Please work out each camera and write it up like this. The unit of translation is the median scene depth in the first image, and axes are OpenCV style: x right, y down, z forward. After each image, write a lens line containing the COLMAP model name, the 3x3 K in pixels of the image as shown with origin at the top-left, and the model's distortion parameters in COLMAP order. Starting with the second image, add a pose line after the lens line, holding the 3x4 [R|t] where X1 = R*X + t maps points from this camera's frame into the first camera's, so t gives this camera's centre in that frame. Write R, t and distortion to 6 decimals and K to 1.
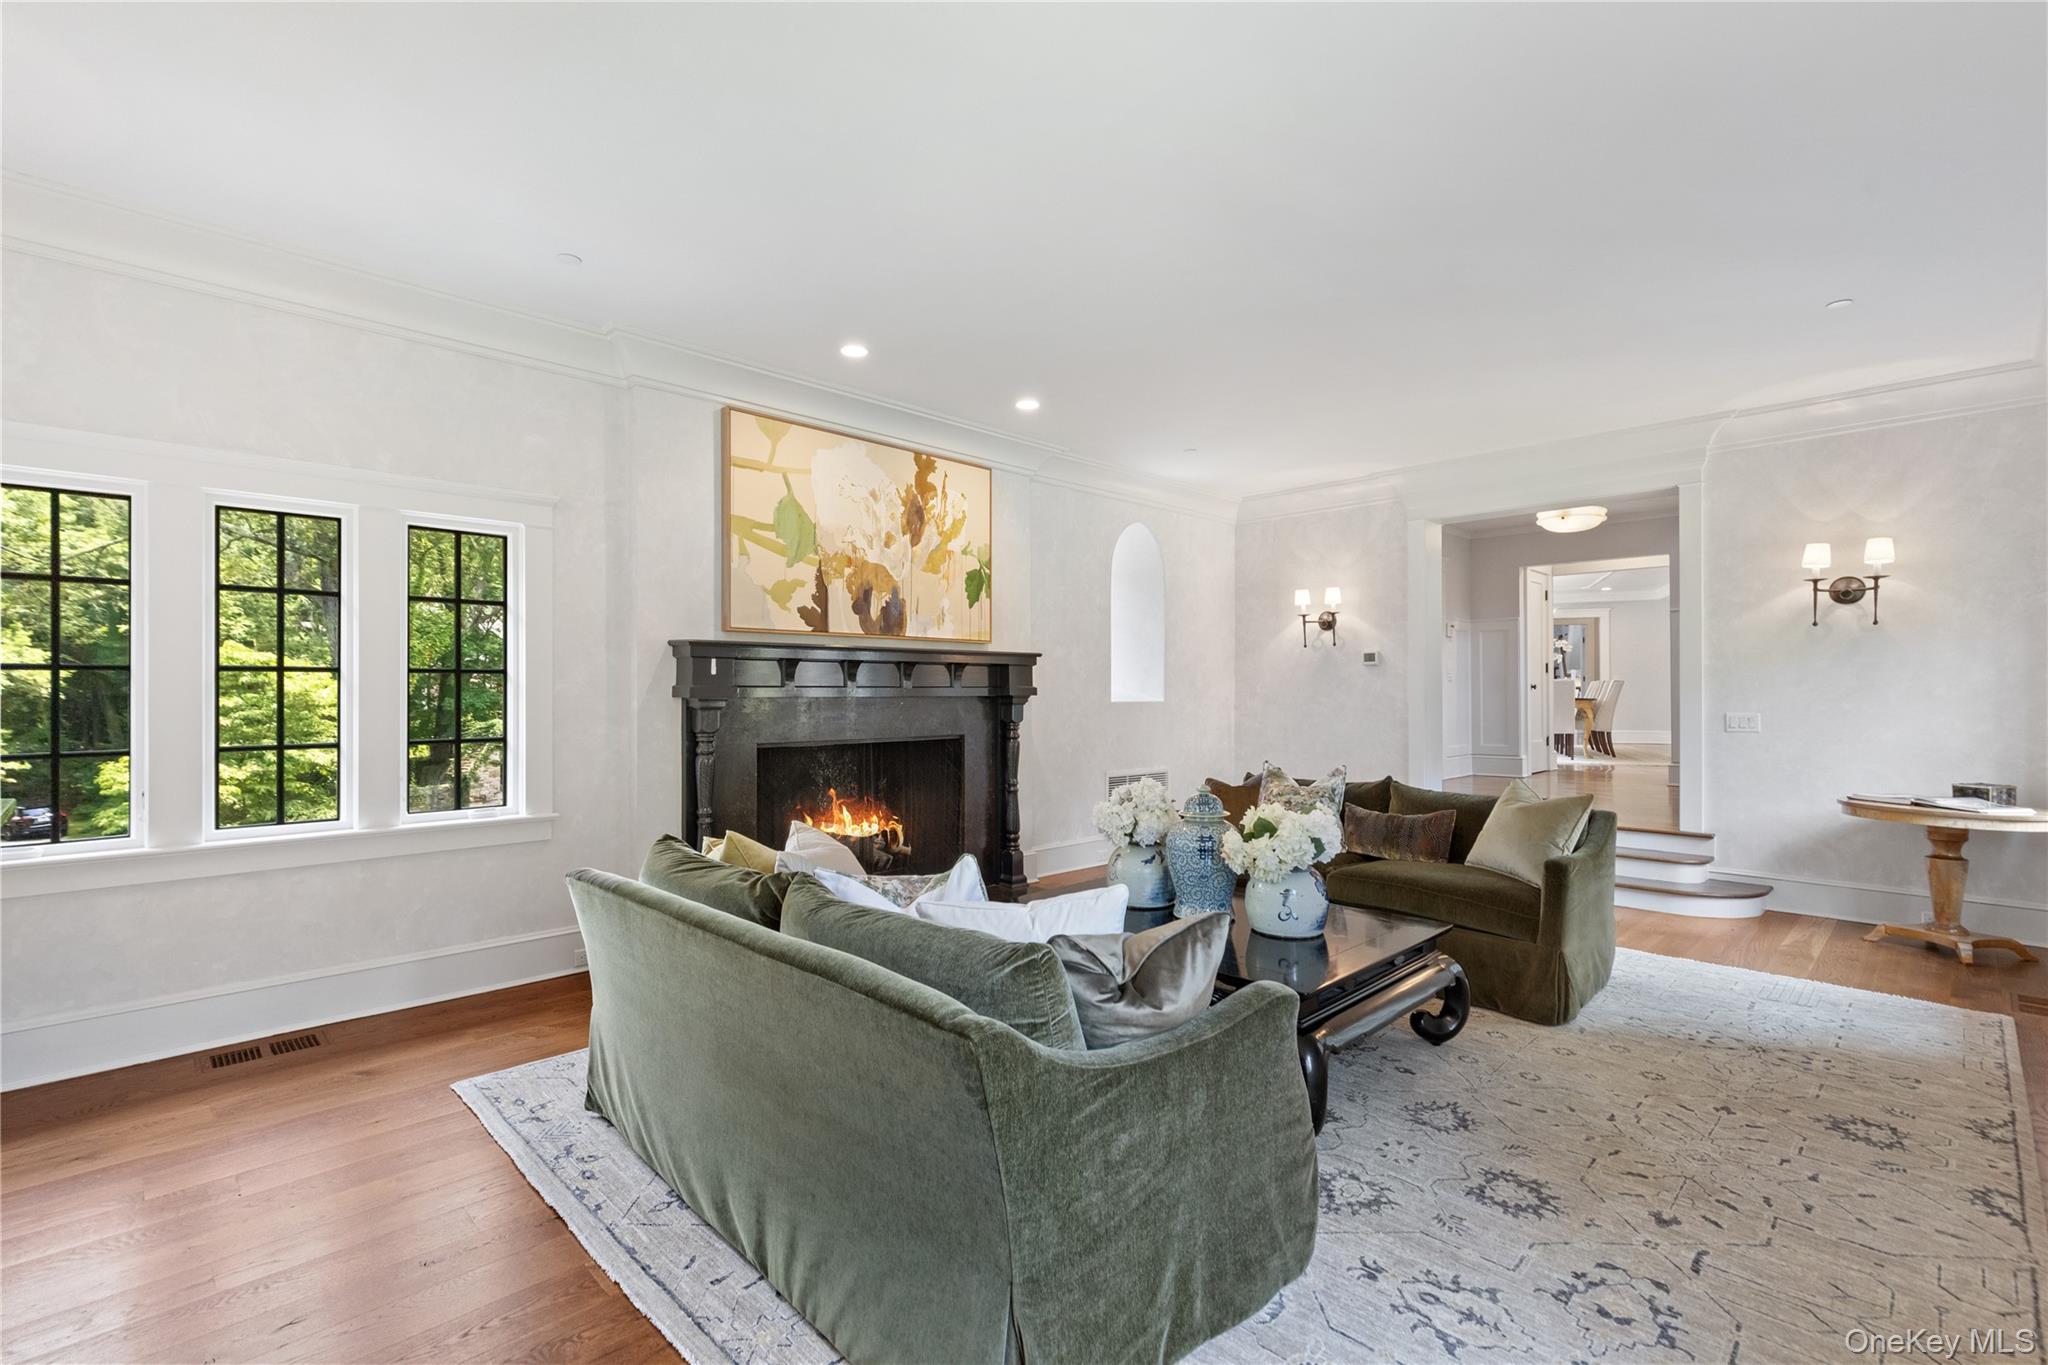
lens RADIAL K [[930.4, 0, 982.9], [0, 930.4, 684.9], [0, 0, 1]] dist [0.001938, 0.000681]
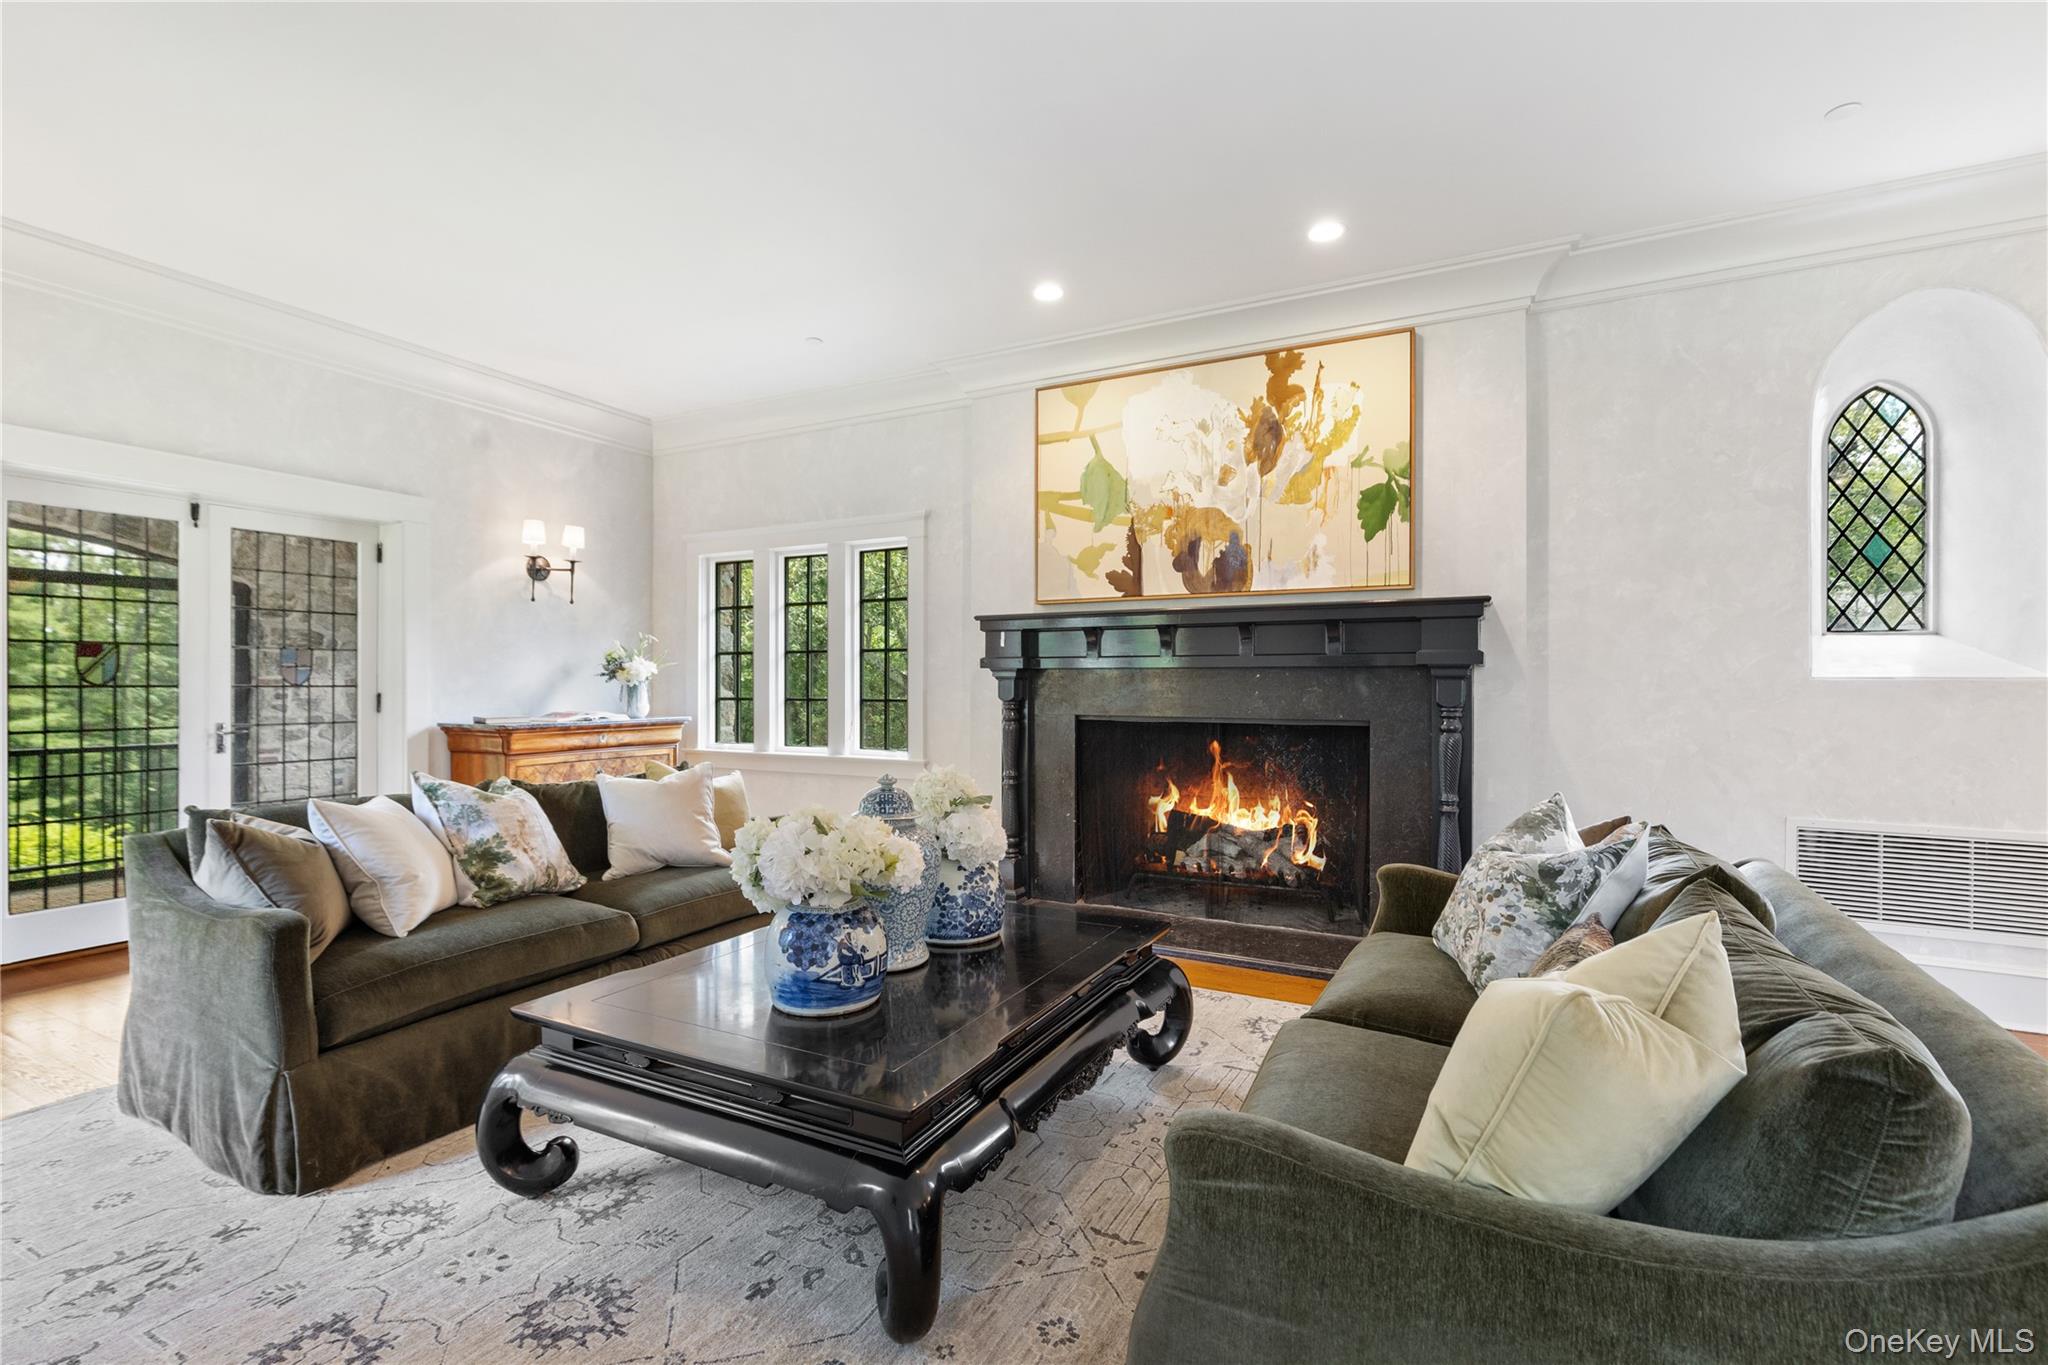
lens RADIAL K [[930.4, 0, 1025.2], [0, 930.4, 682.8], [0, 0, 1]] dist [0.001938, 0.000681]
pose [[0.315018, 0.002158, -0.949083, 0.642318], [0.006264, 0.999971, 0.004353, 0.022417], [0.949065, -0.007317, 0.314995, 0.595841]]
